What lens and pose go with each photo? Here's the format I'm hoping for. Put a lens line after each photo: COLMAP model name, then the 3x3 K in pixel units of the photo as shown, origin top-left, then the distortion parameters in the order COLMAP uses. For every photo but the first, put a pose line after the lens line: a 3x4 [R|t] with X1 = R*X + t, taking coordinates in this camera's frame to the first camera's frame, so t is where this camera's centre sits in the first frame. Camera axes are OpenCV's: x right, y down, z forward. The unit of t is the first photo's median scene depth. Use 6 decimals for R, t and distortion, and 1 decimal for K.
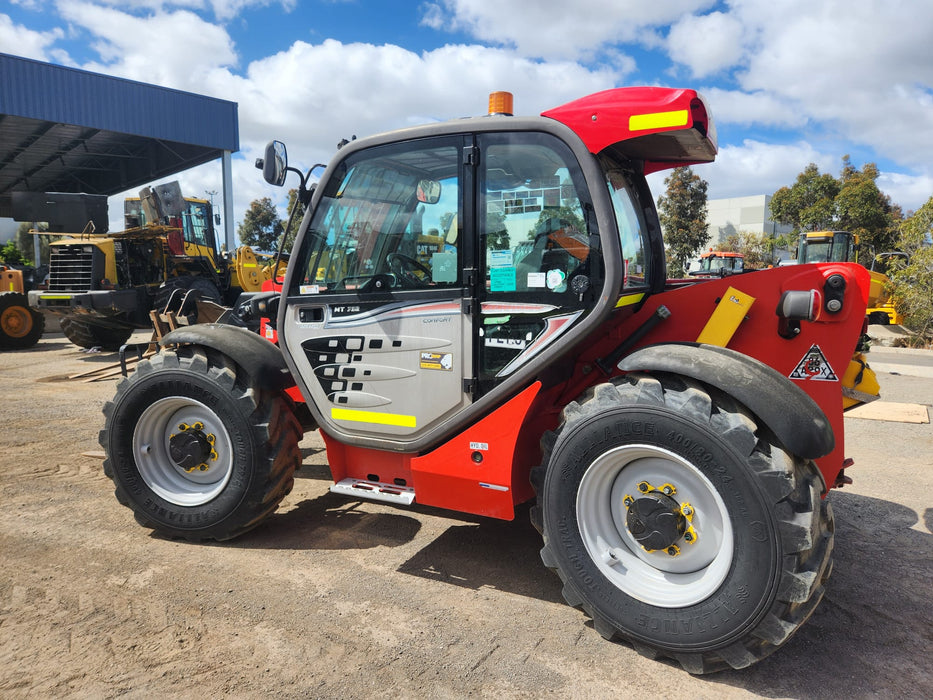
lens RADIAL K [[622.8, 0, 464.7], [0, 622.8, 354.4], [0, 0, 1]] dist [0.071240, -0.061741]
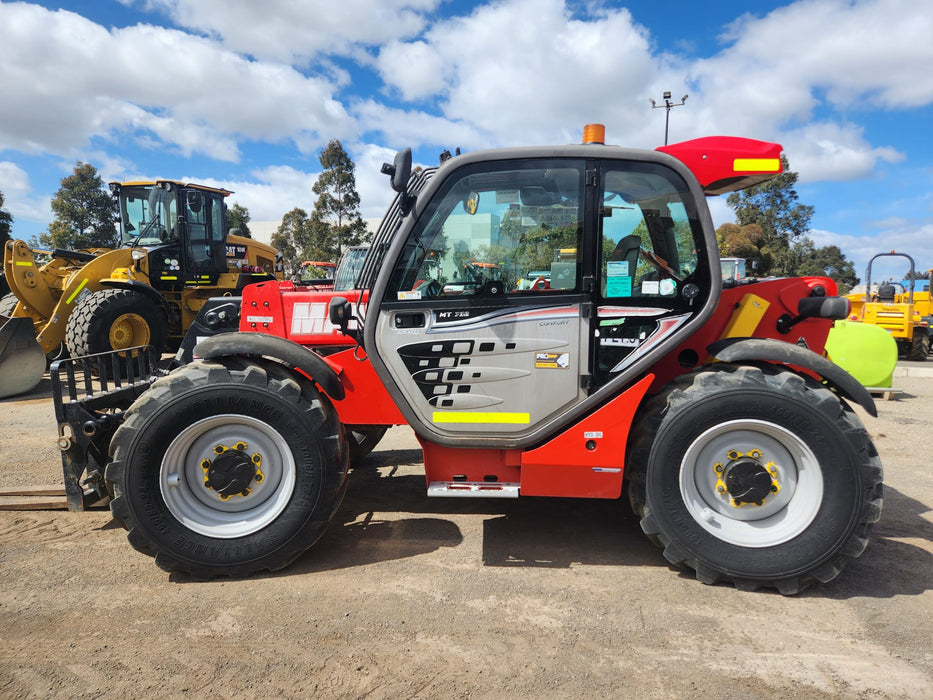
lens RADIAL K [[619.8, 0, 464.9], [0, 619.8, 343.3], [0, 0, 1]] dist [0.080807, -0.062081]
pose [[0.912888, -0.027501, 0.407282, -0.633445], [0.038121, 0.999111, -0.017983, -0.005943], [-0.406426, 0.031943, 0.913125, 0.066281]]
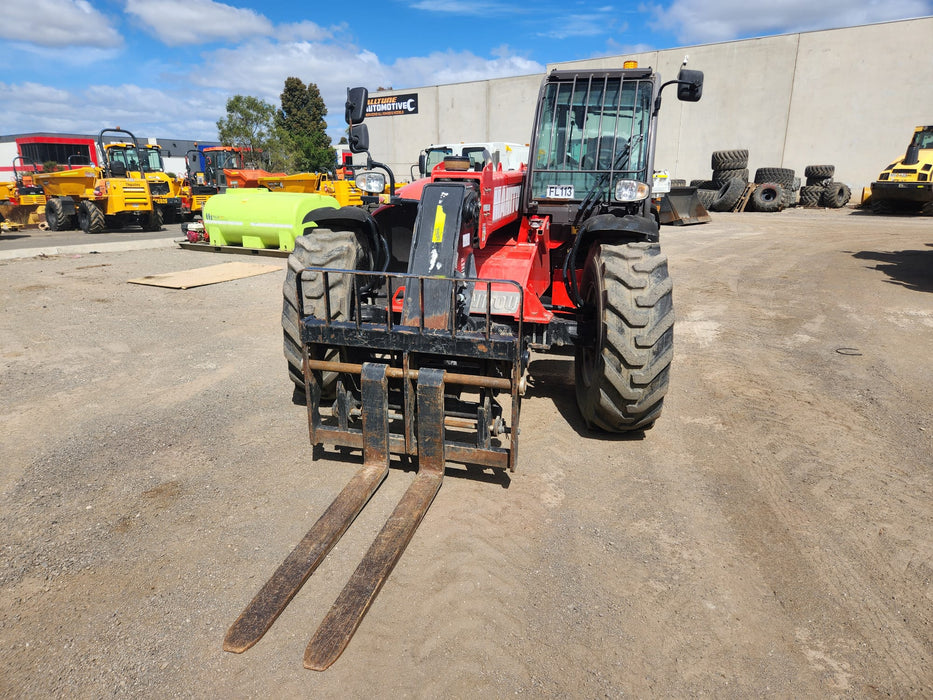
lens RADIAL K [[619.8, 0, 464.9], [0, 619.8, 343.3], [0, 0, 1]] dist [0.080807, -0.062081]
pose [[-0.185244, -0.259087, 0.947923, -1.754888], [0.103844, 0.954056, 0.281057, -0.202881], [-0.977190, 0.150500, -0.149828, 1.847157]]
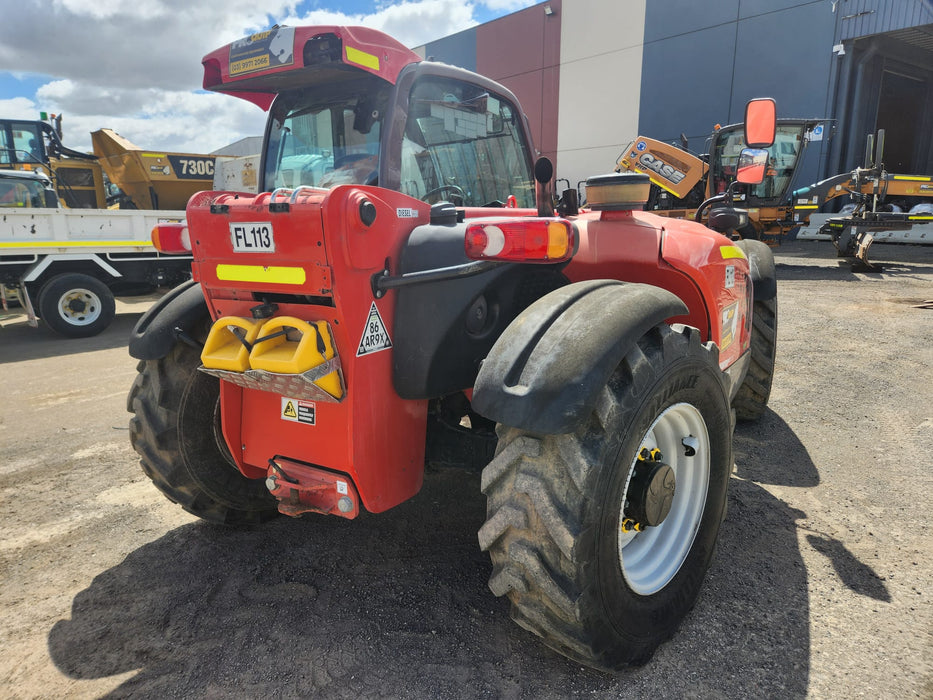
lens RADIAL K [[620.5, 0, 454.3], [0, 620.5, 344.6], [0, 0, 1]] dist [0.063347, -0.051734]
pose [[-0.092289, 0.212431, -0.972808, 1.327665], [-0.094558, 0.970693, 0.220940, -0.154339], [0.991232, 0.112378, -0.069497, 1.327306]]
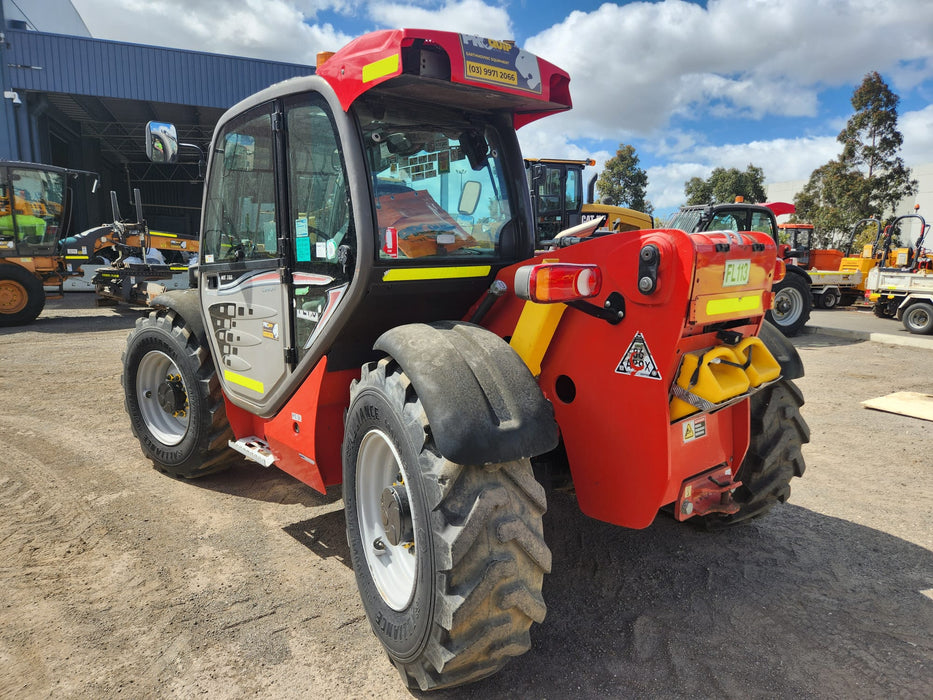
lens RADIAL K [[619.8, 0, 463.4], [0, 619.8, 353.8], [0, 0, 1]] dist [0.075987, -0.060861]
pose [[0.922451, 0.063500, -0.380857, 0.639464], [-0.047003, 0.997516, 0.052470, -0.019065], [0.383243, -0.030499, 0.923144, 0.179956]]
